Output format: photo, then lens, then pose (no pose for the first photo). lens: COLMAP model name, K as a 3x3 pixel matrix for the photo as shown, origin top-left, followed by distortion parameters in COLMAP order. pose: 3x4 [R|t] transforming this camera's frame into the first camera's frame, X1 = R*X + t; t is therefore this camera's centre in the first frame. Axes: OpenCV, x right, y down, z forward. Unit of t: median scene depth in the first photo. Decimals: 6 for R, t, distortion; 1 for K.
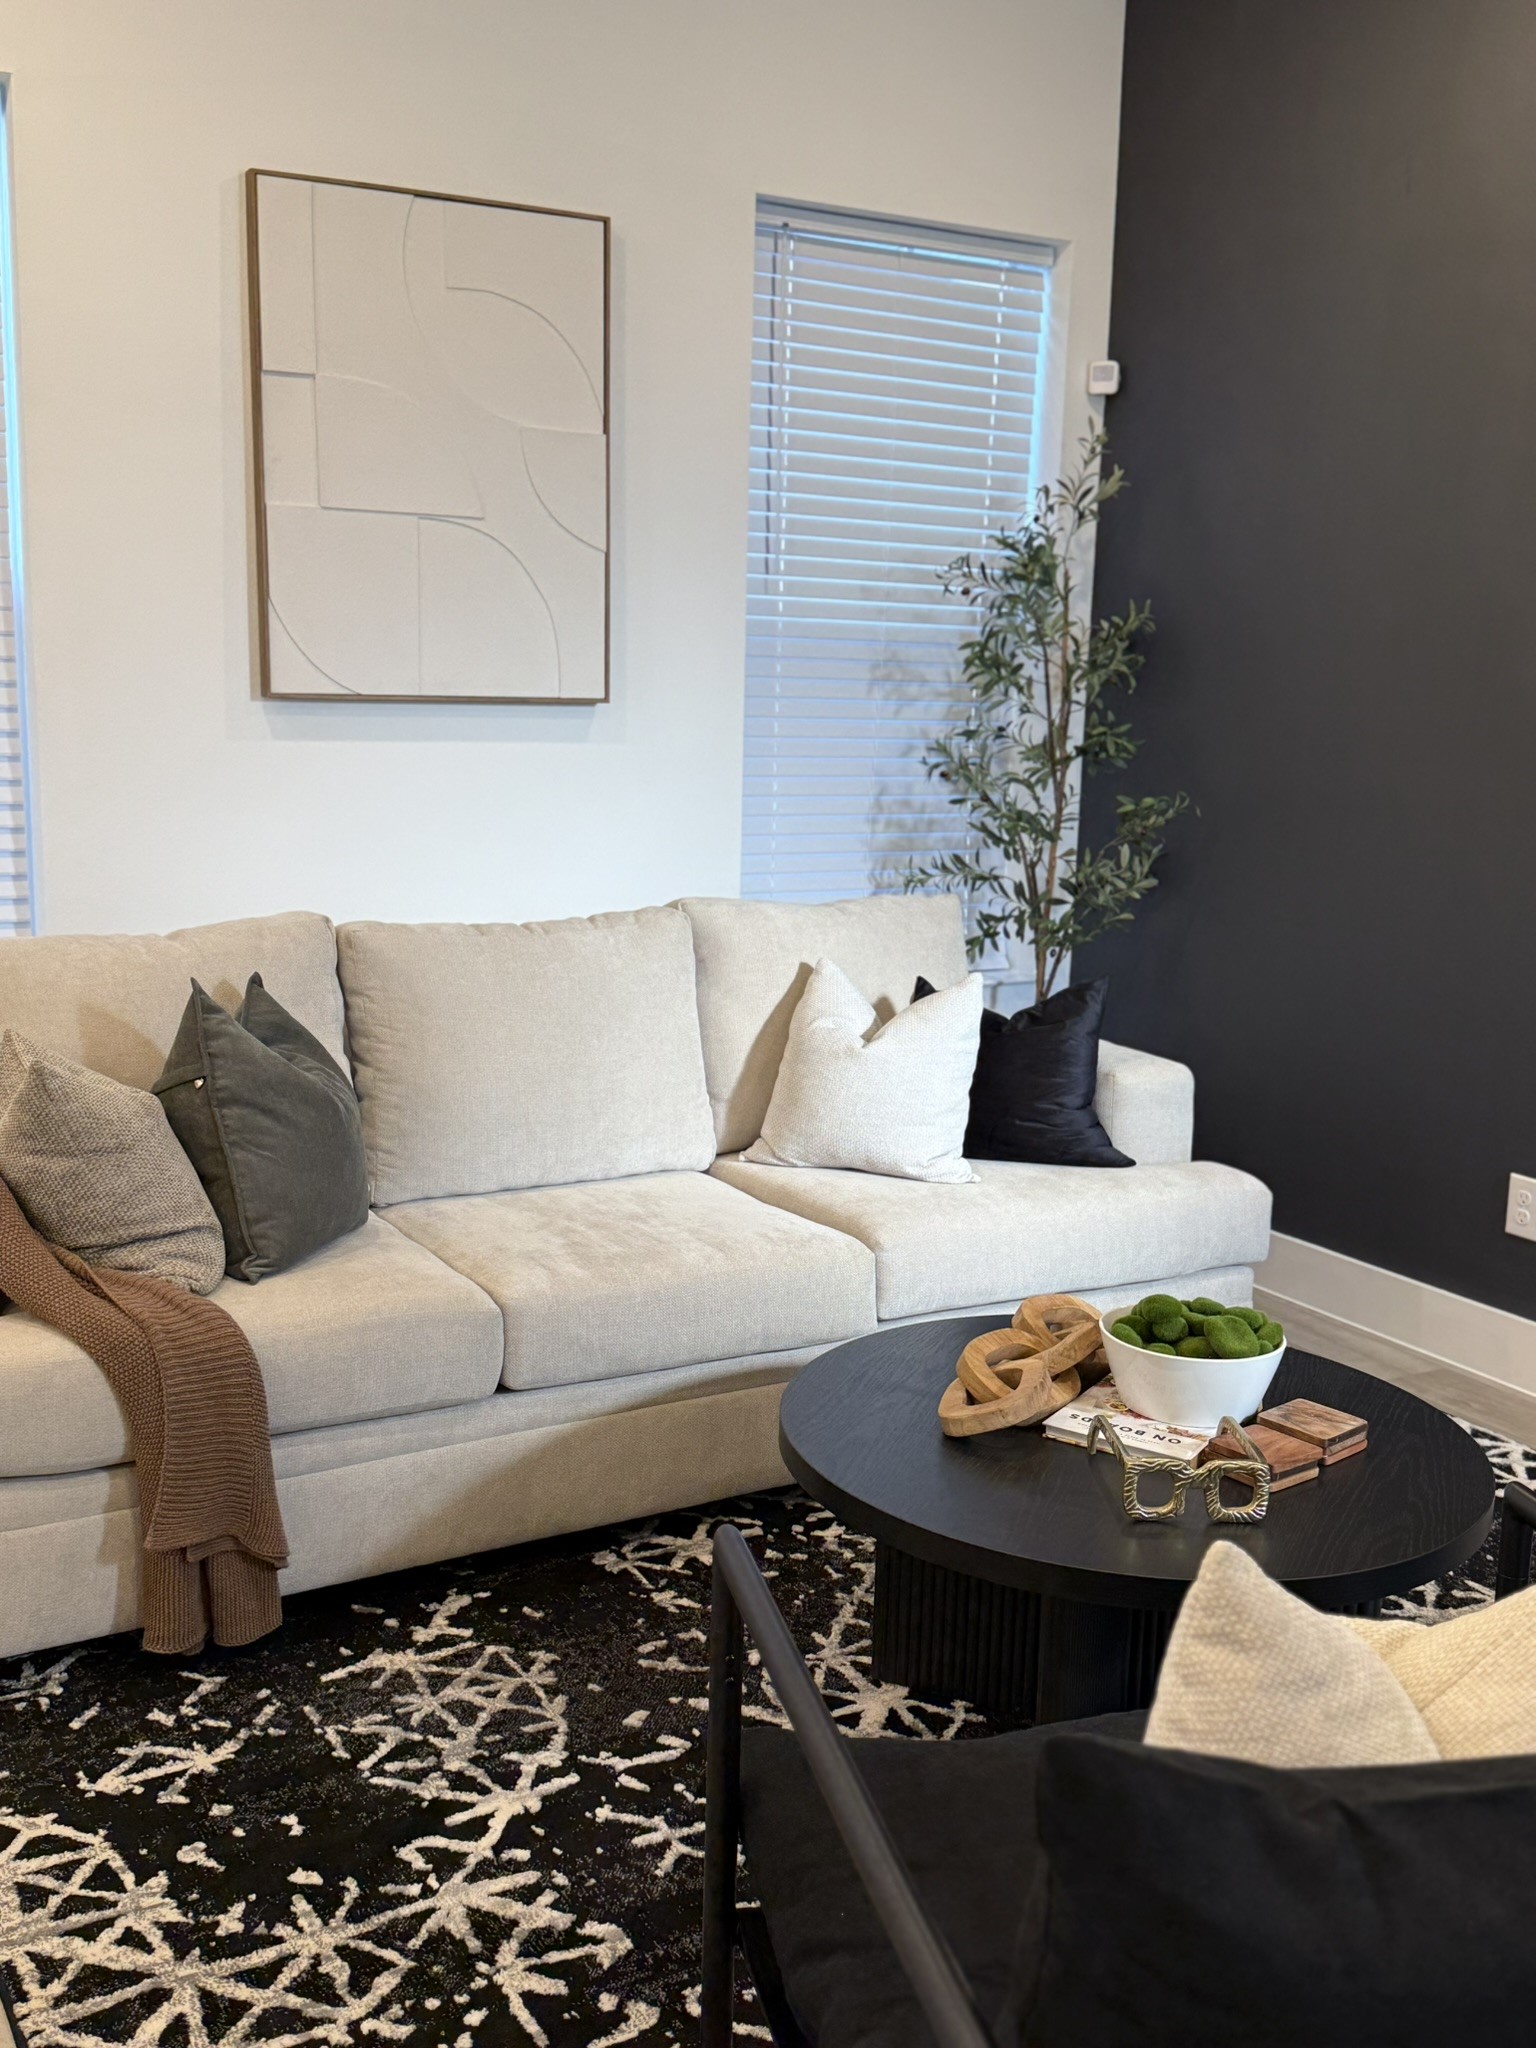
lens RADIAL K [[2034.0, 0, 765.6], [0, 2034.0, 1029.4], [0, 0, 1]] dist [0.200984, -0.479972]
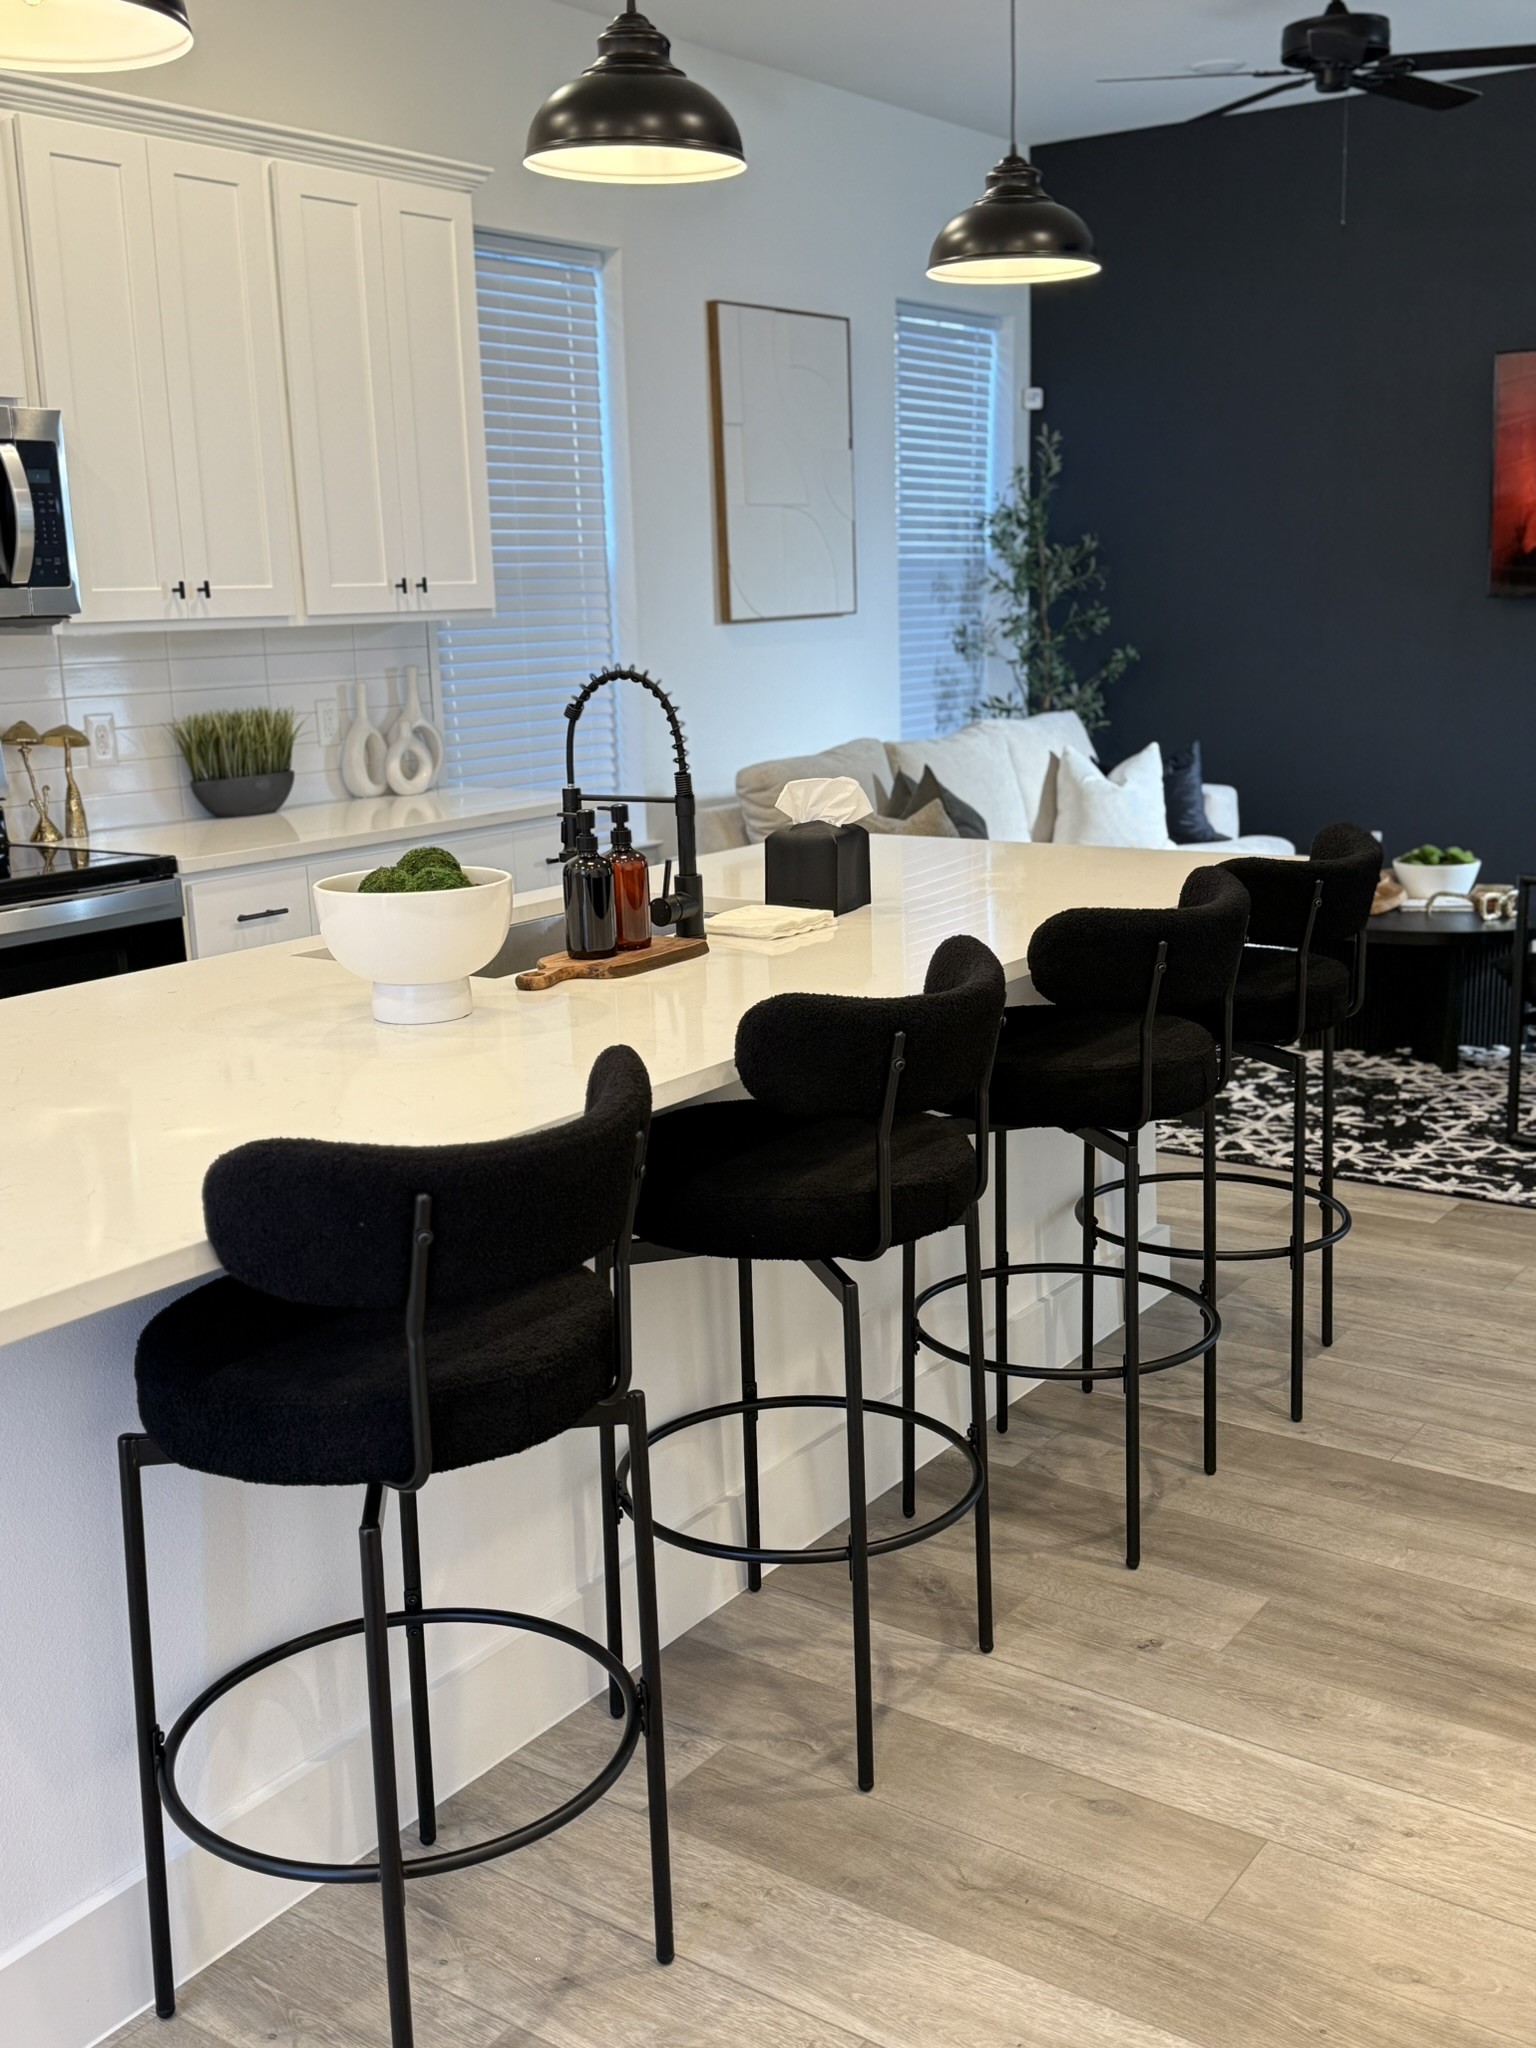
lens RADIAL K [[2033.2, 0, 757.6], [0, 2033.2, 1015.7], [0, 0, 1]] dist [0.200759, -0.468534]
pose [[0.911944, -0.138100, 0.386377, -1.300673], [0.126371, 0.990416, 0.055729, 0.090103], [-0.390371, -0.001995, 0.920656, -0.750354]]
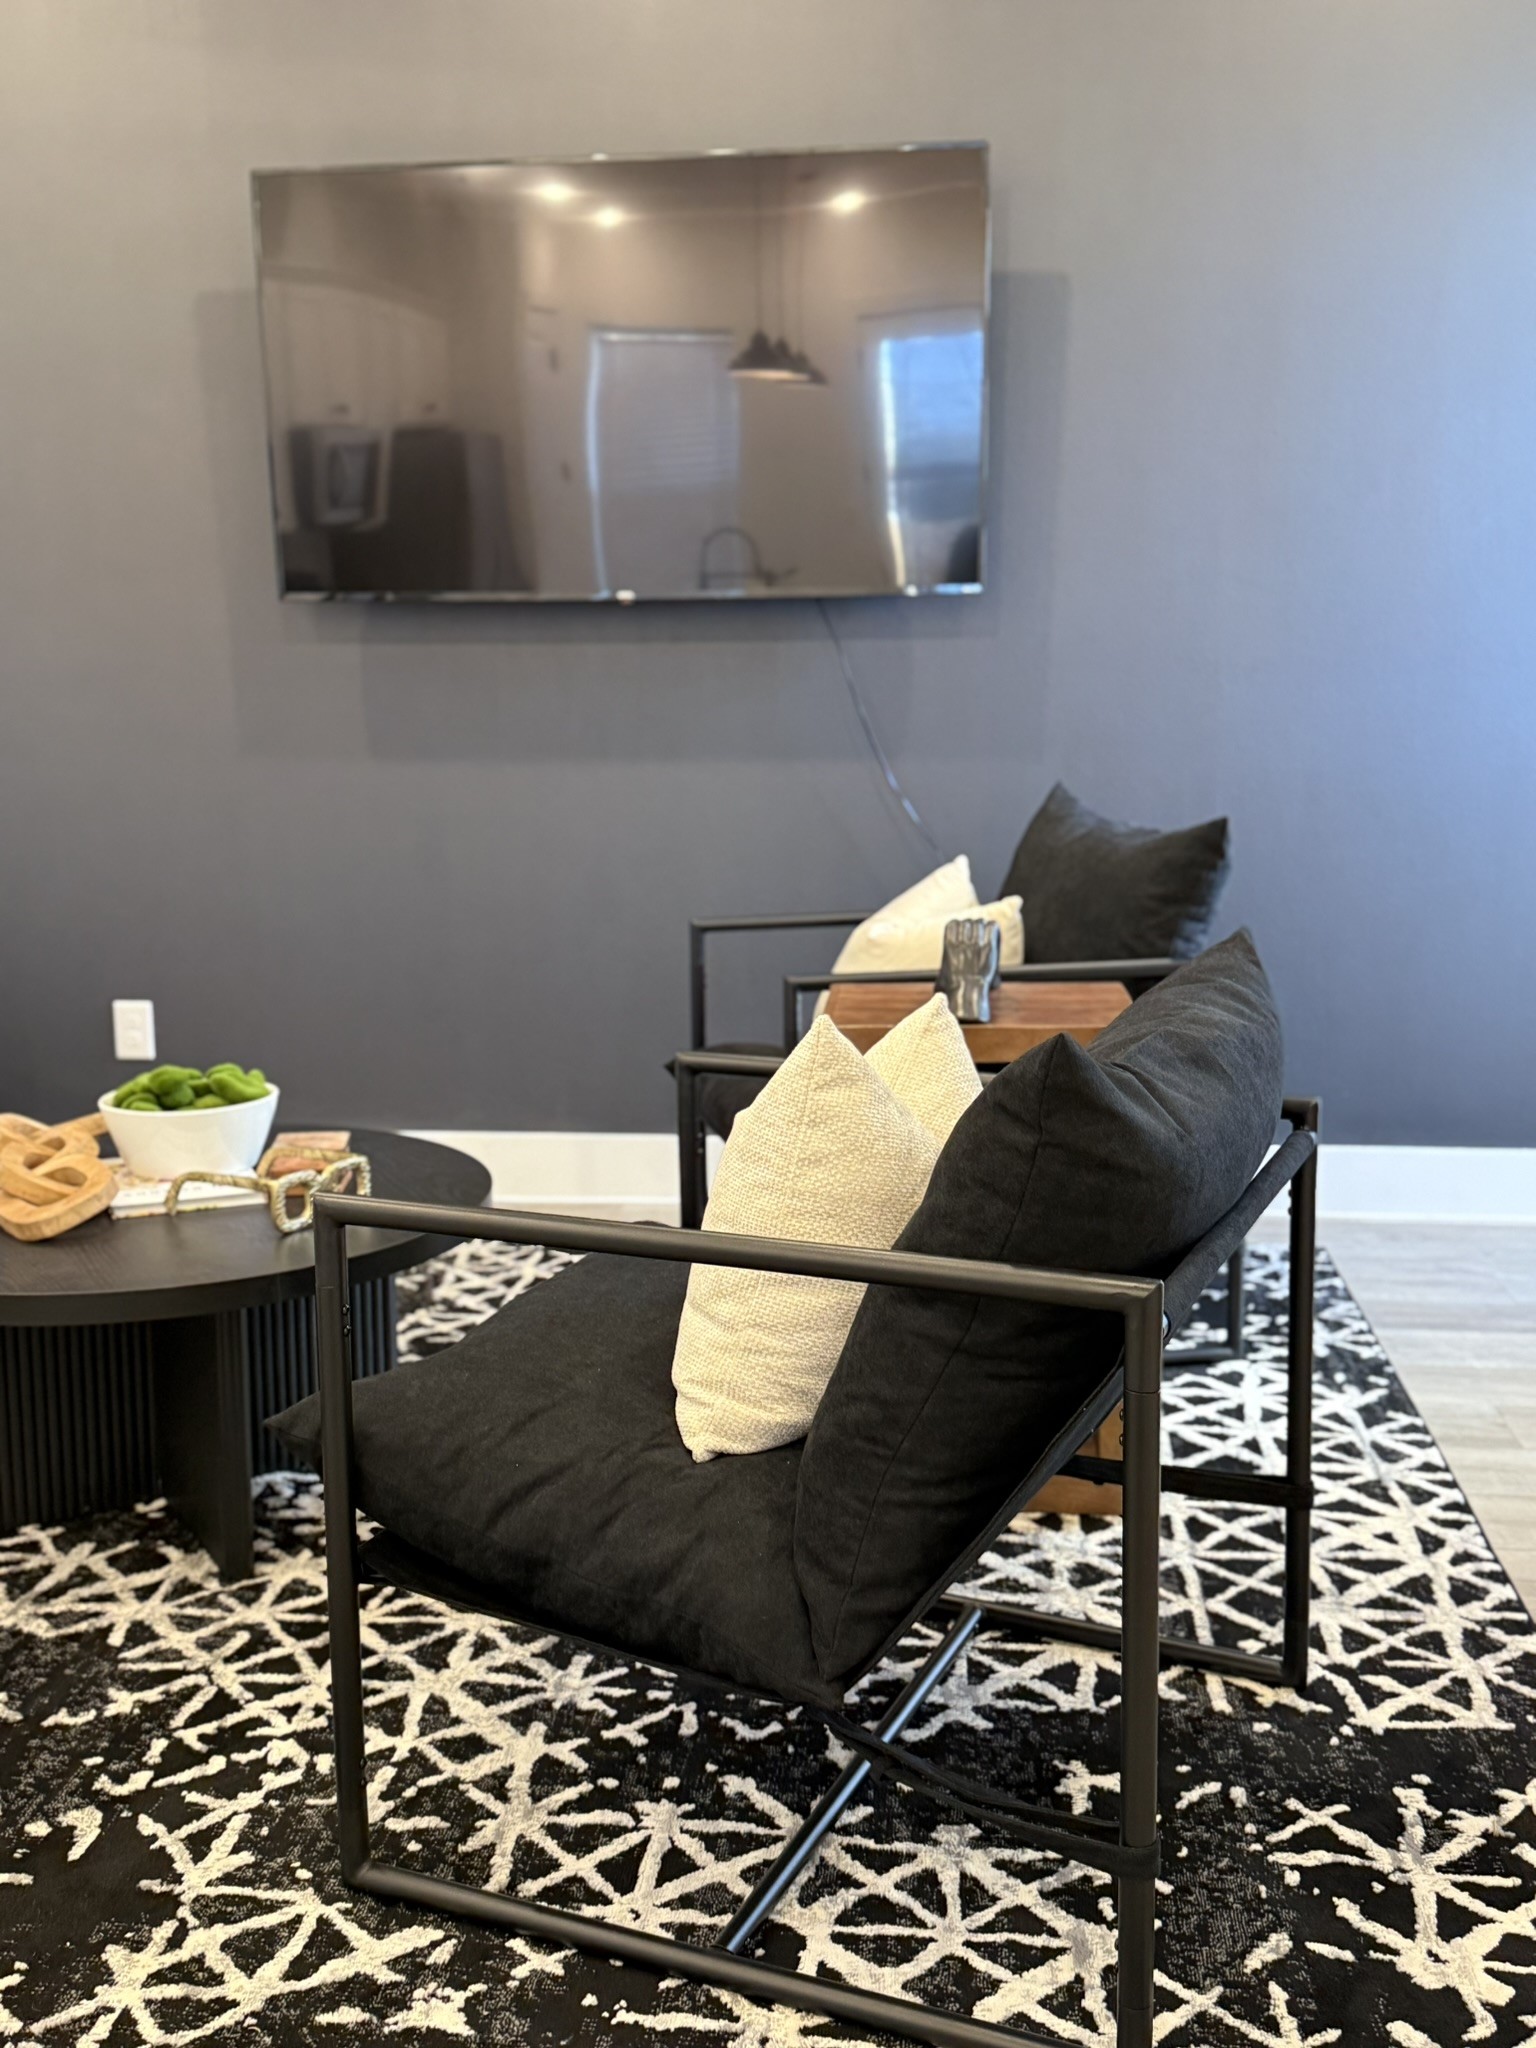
lens RADIAL K [[2047.9, 0, 760.6], [0, 2047.9, 991.9], [0, 0, 1]] dist [0.151314, -0.341911]
pose [[0.593027, -0.161291, 0.788863, -0.436730], [0.171694, 0.982529, 0.071817, 0.064054], [-0.786664, 0.092853, 0.610359, 0.099546]]
